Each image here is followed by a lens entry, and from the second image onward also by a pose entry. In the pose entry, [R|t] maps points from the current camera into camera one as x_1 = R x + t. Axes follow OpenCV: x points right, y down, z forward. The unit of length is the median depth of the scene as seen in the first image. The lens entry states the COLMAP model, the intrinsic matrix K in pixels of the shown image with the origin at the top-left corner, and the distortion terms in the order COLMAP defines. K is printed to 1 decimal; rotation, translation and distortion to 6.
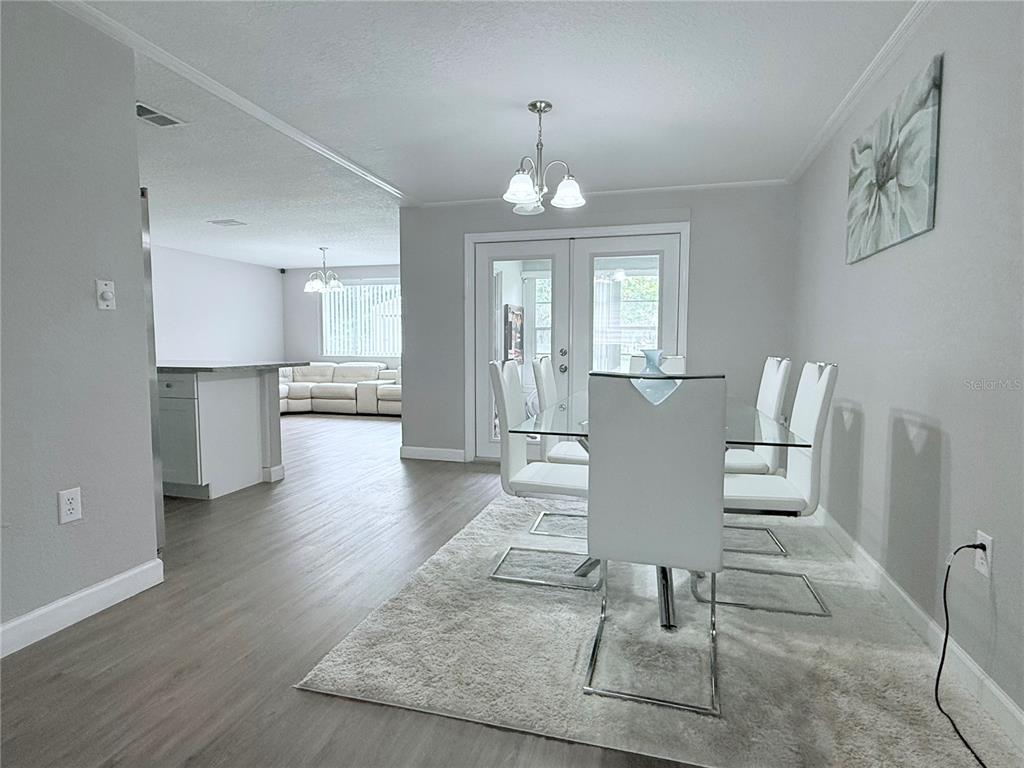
lens RADIAL K [[552.5, 0, 507.6], [0, 552.5, 384.0], [0, 0, 1]] dist [0.000616, -0.001848]
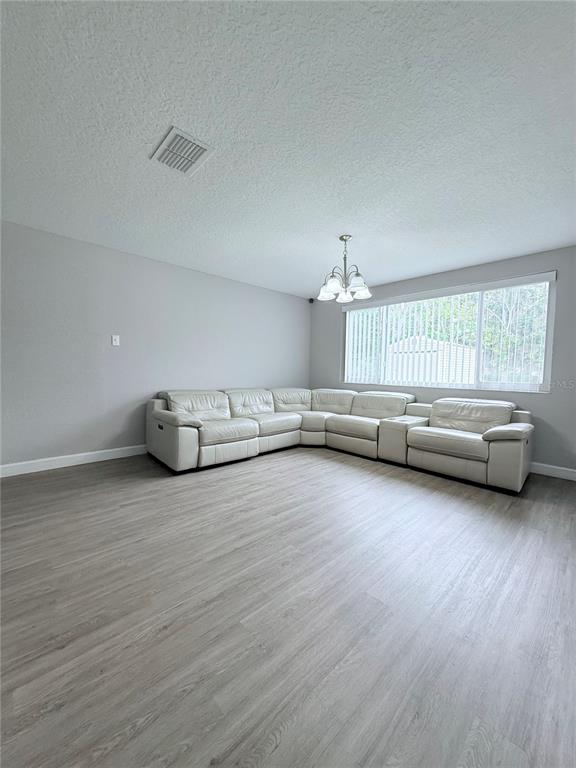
lens RADIAL K [[306.6, 0, 285.2], [0, 306.6, 386.5], [0, 0, 1]] dist [0.000466, -0.000338]
pose [[0.857030, 0.040108, -0.513703, -0.430088], [-0.055191, 0.998376, -0.014128, -0.092168], [0.512302, 0.040459, 0.857852, 1.442082]]
